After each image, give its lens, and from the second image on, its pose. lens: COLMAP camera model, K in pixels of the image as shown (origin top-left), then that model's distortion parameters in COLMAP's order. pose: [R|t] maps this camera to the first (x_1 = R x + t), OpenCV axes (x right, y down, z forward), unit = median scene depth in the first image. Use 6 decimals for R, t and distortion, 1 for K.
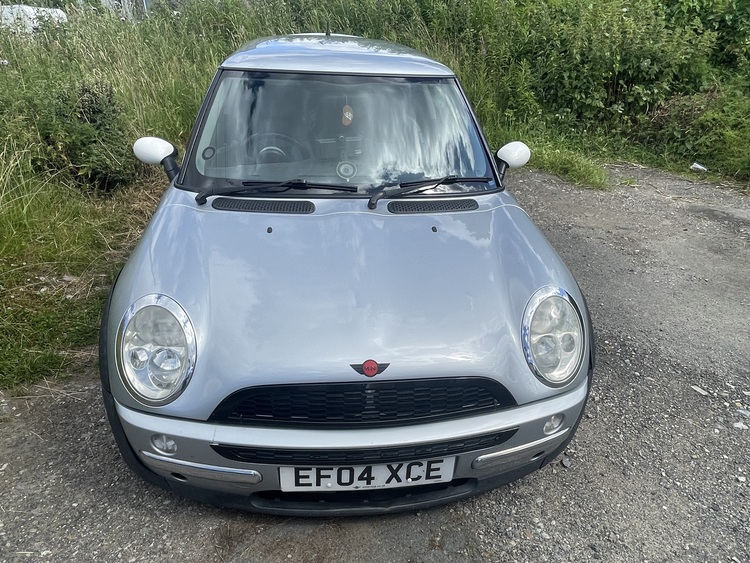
lens RADIAL K [[530.6, 0, 375.0], [0, 530.6, 281.5], [0, 0, 1]] dist [0.002280, -0.000225]
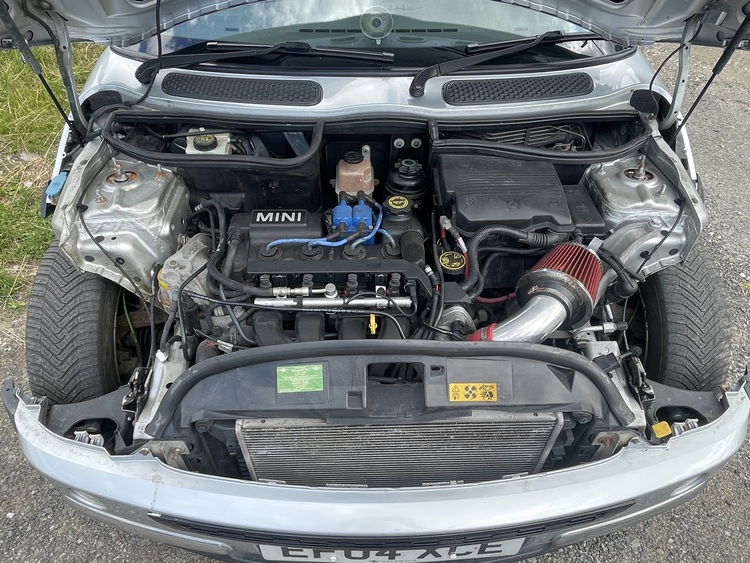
lens RADIAL K [[553.3, 0, 375.0], [0, 553.3, 281.5], [0, 0, 1]] dist [-0.006053, -0.001221]
pose [[0.995834, 0.041602, -0.081140, 0.008071], [-0.015421, 0.953874, 0.299811, -0.147101], [0.089870, -0.297311, 0.950542, 0.396073]]
